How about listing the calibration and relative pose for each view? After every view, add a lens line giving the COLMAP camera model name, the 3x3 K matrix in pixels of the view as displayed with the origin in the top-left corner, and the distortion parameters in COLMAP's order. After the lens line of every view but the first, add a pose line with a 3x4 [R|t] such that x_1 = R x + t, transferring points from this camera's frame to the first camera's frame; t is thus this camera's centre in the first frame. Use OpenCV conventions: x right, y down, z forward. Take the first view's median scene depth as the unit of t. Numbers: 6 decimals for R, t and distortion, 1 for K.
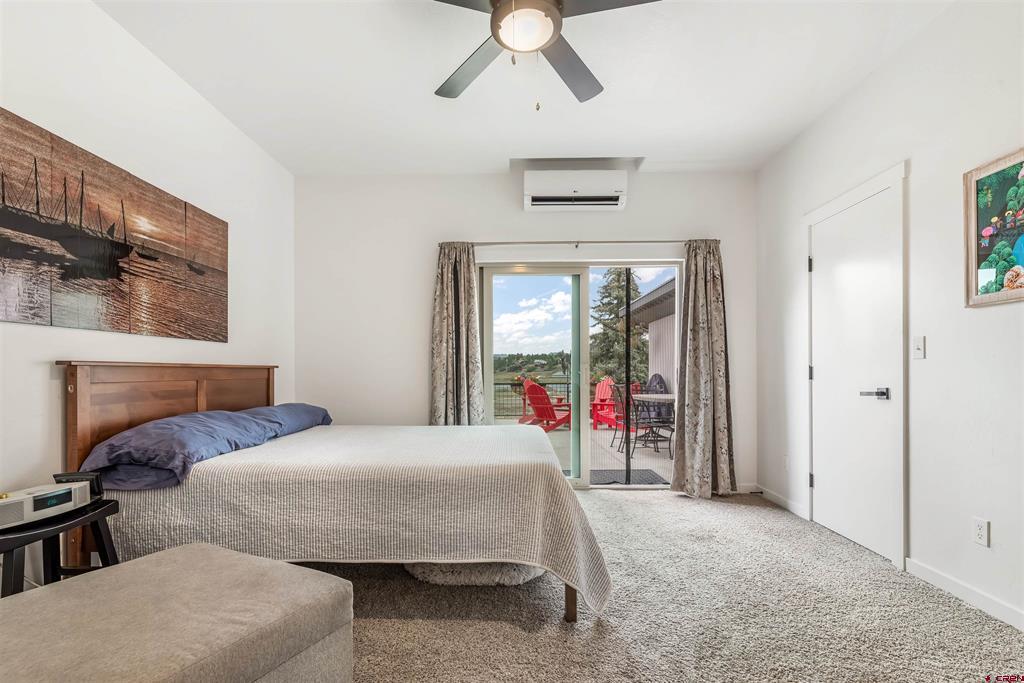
lens RADIAL K [[474.4, 0, 513.8], [0, 474.4, 369.3], [0, 0, 1]] dist [-0.002991, -0.000453]
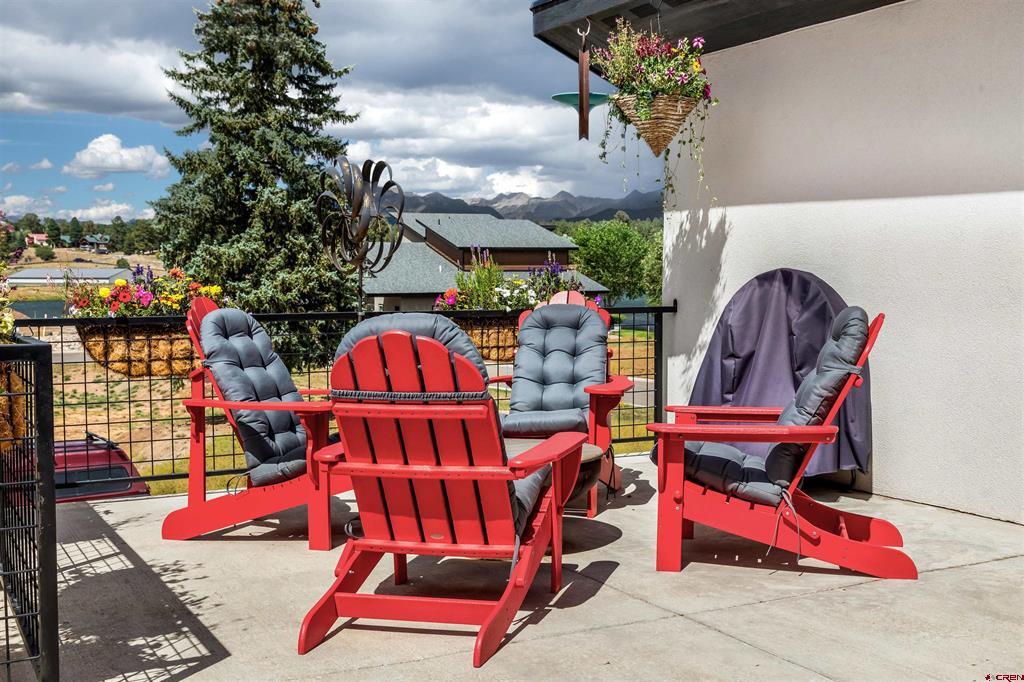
lens RADIAL K [[1189.4, 0, 482.7], [0, 1189.4, 333.3], [0, 0, 1]] dist [-0.002493, 0.000000]
pose [[0.897198, -0.022368, 0.441062, -0.228084], [-0.004016, 0.998262, 0.058797, 0.019231], [-0.441611, -0.054524, 0.895548, 1.540960]]
